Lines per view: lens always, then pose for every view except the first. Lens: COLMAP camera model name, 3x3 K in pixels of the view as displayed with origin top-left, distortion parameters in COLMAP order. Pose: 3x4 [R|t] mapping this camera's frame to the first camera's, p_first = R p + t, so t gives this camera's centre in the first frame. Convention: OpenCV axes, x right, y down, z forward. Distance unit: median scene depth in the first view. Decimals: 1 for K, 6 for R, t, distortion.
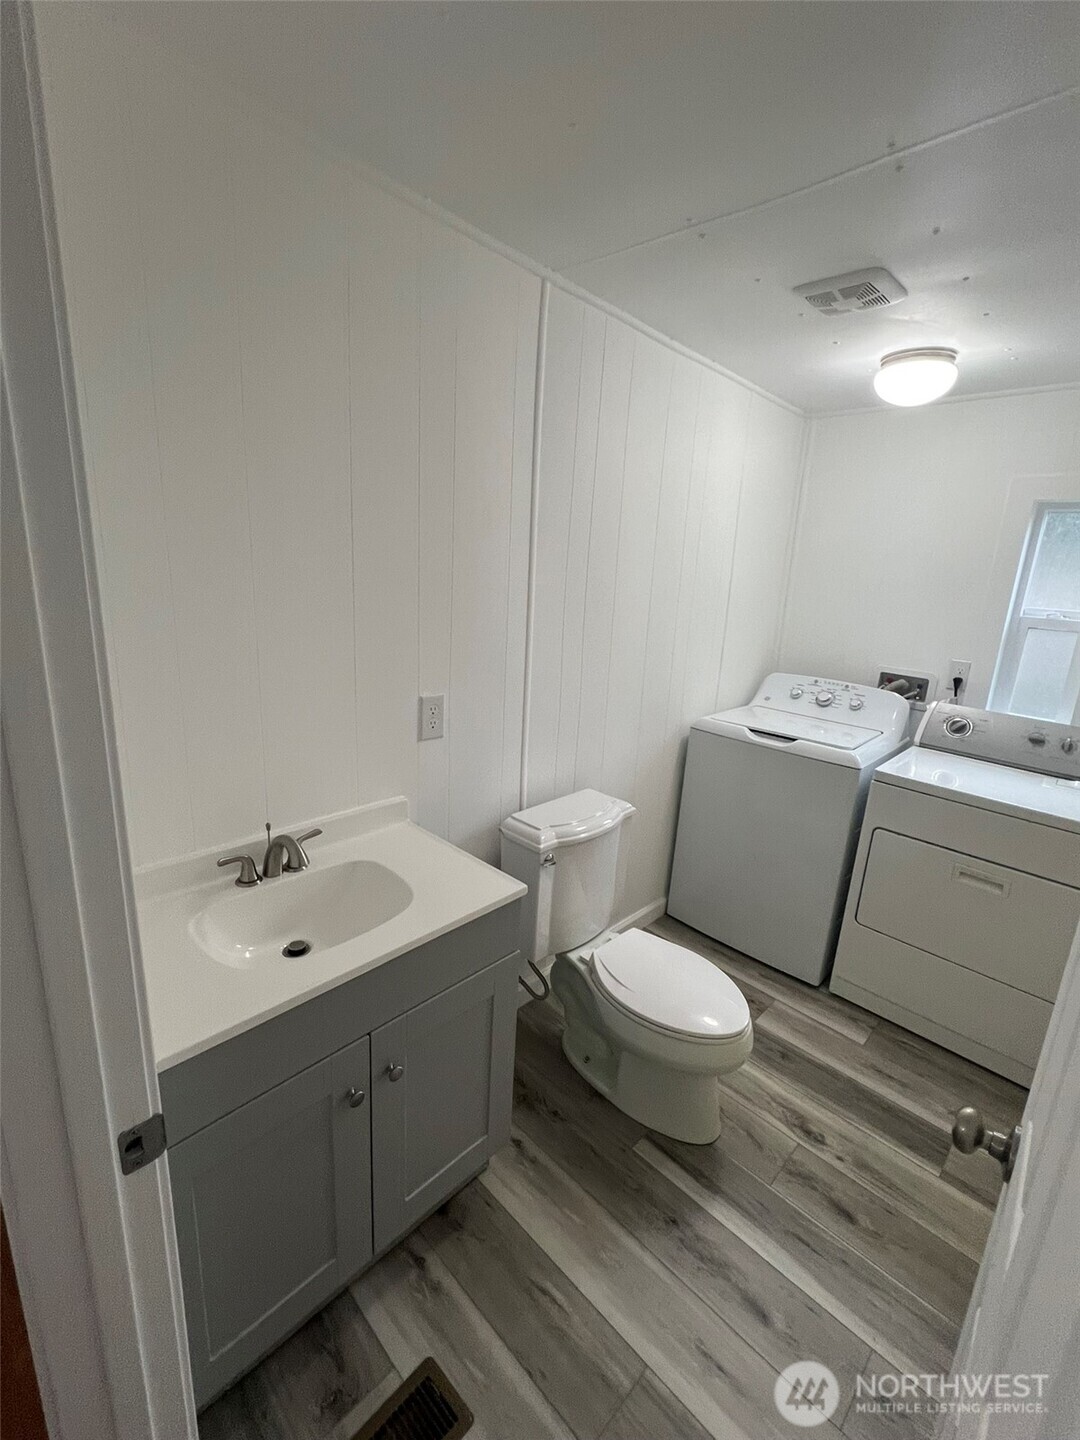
lens RADIAL K [[623.9, 0, 539.0], [0, 623.9, 718.3], [0, 0, 1]] dist [-0.000926, -0.000402]
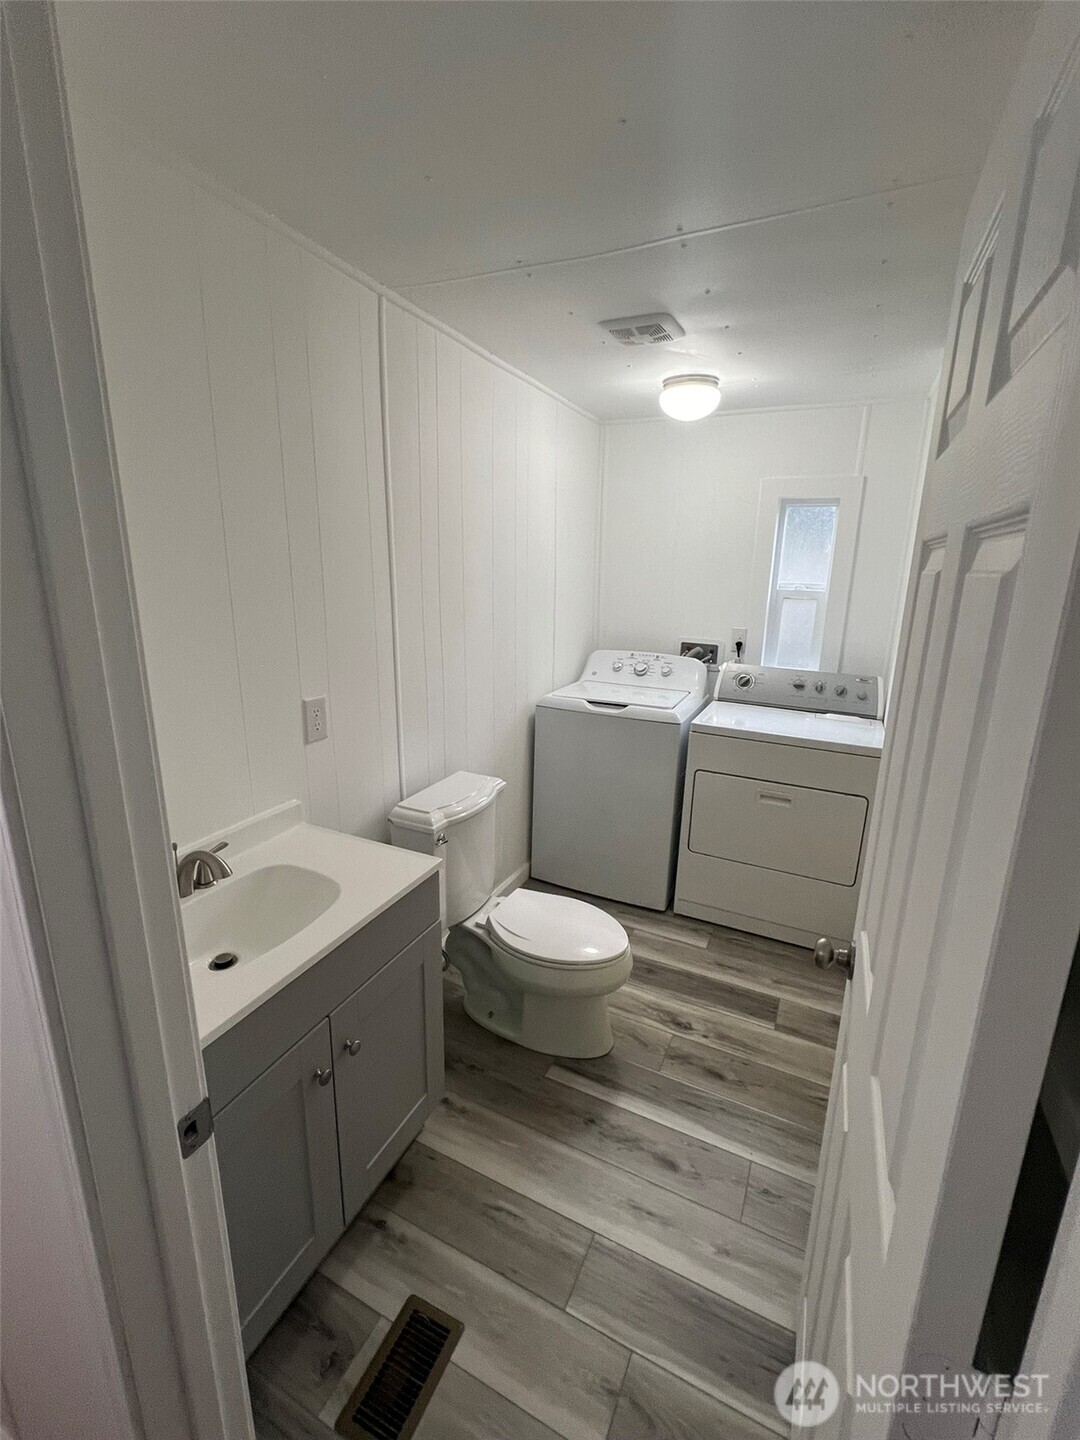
lens RADIAL K [[623.9, 0, 539.0], [0, 623.9, 718.3], [0, 0, 1]] dist [-0.000926, -0.000402]
pose [[0.948484, -0.112871, 0.296039, -0.118989], [0.108049, 0.993609, 0.032656, 0.002503], [-0.297833, 0.001013, 0.954617, -0.080201]]
